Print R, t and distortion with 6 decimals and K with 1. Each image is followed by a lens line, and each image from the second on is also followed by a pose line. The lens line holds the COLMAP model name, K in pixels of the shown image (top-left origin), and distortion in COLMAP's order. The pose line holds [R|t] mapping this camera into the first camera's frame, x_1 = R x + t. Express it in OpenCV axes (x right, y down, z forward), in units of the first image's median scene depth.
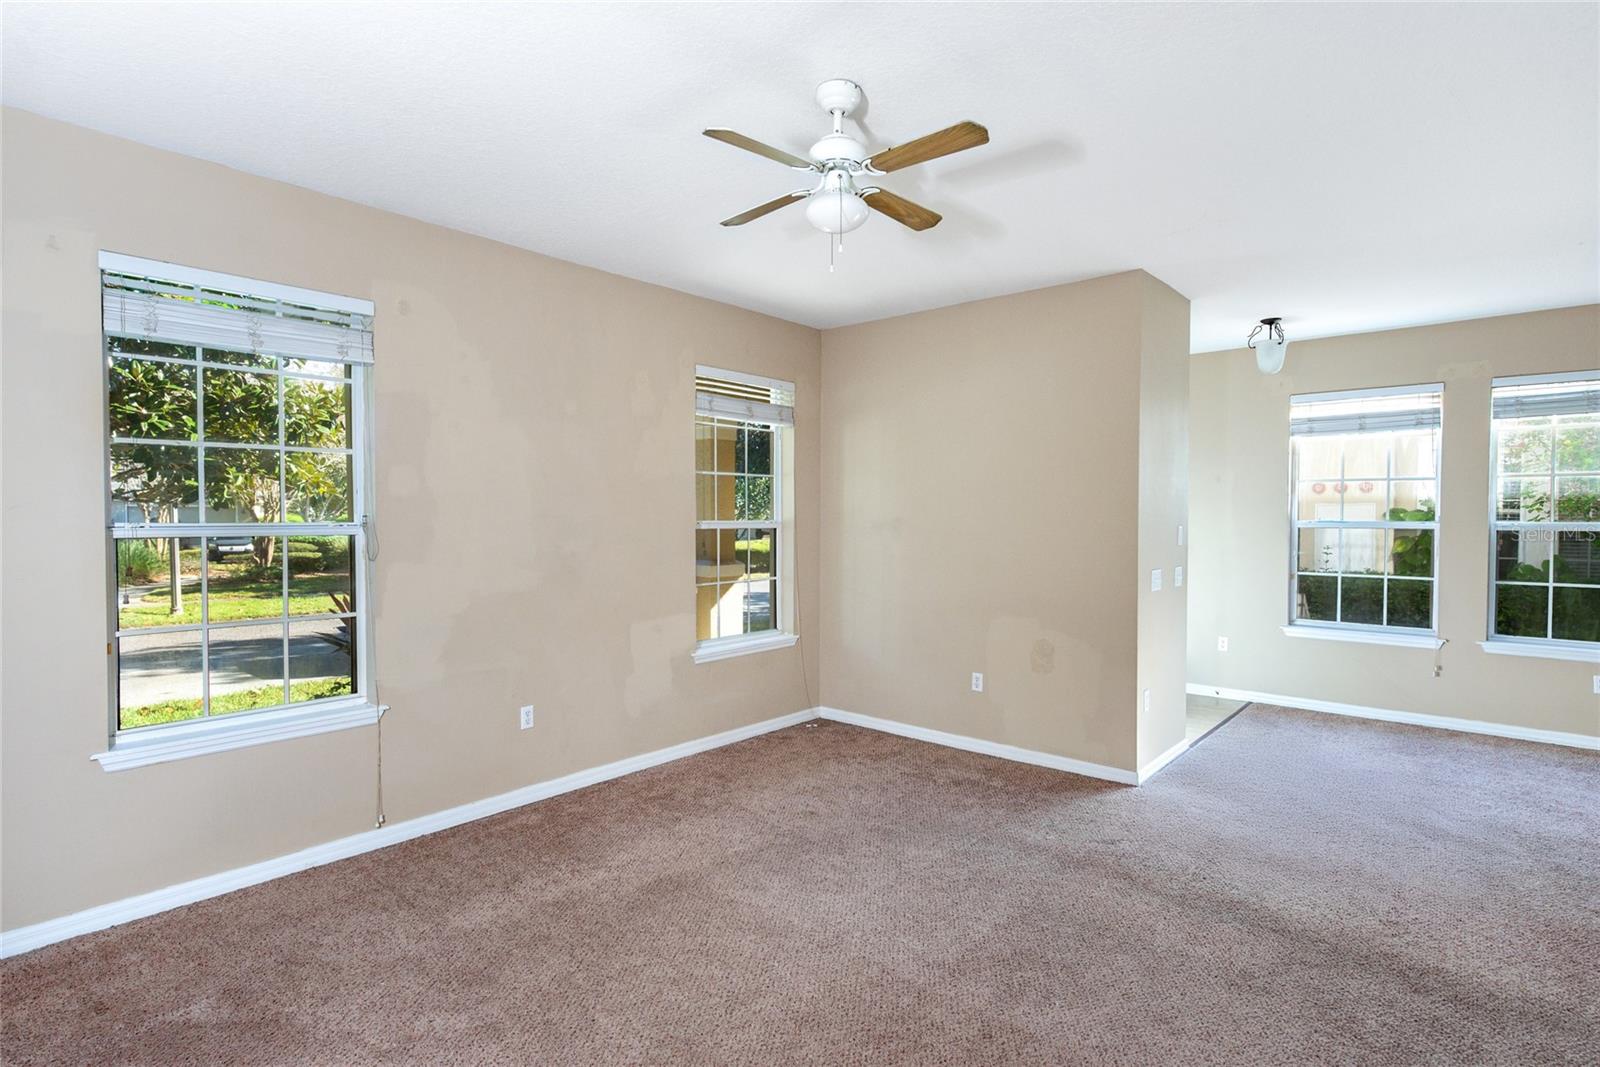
lens RADIAL K [[790.1, 0, 790.7], [0, 790.1, 529.4], [0, 0, 1]] dist [-0.000929, -0.000326]
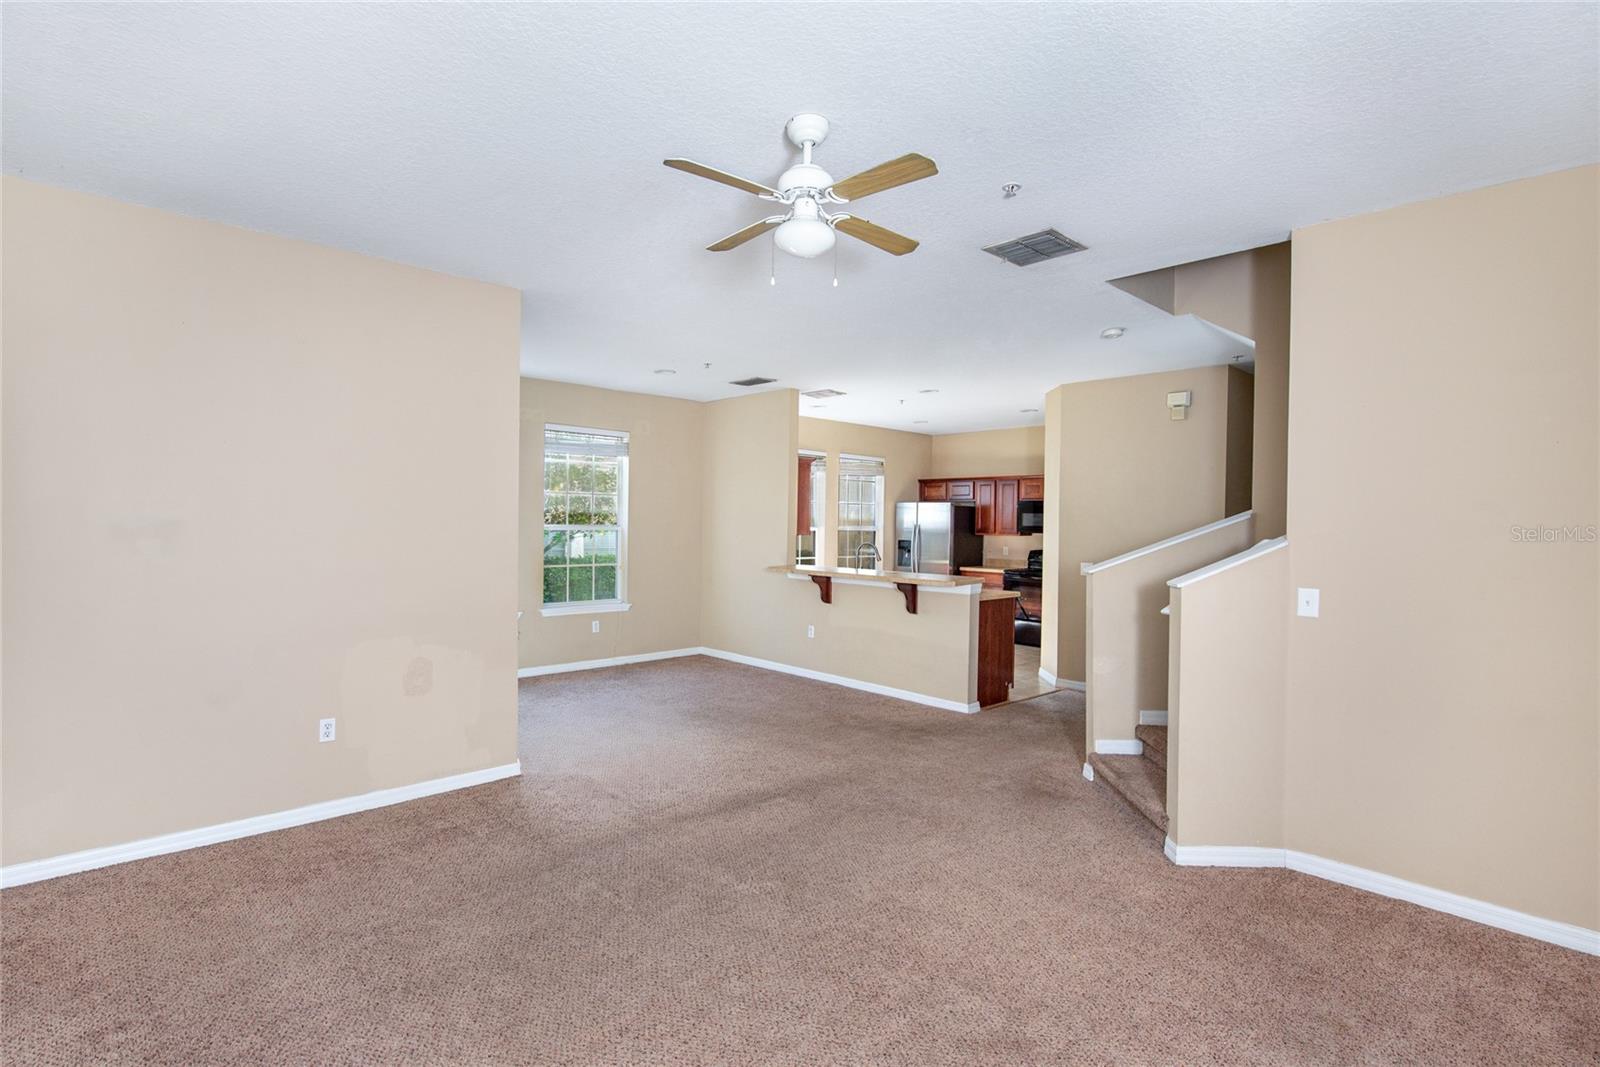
lens RADIAL K [[790.1, 0, 790.7], [0, 790.1, 529.4], [0, 0, 1]] dist [-0.000929, -0.000326]
pose [[0.083104, -0.008756, 0.996502, -0.570124], [0.004596, 0.999954, 0.008403, -0.011900], [-0.996530, 0.003882, 0.083140, 0.533465]]
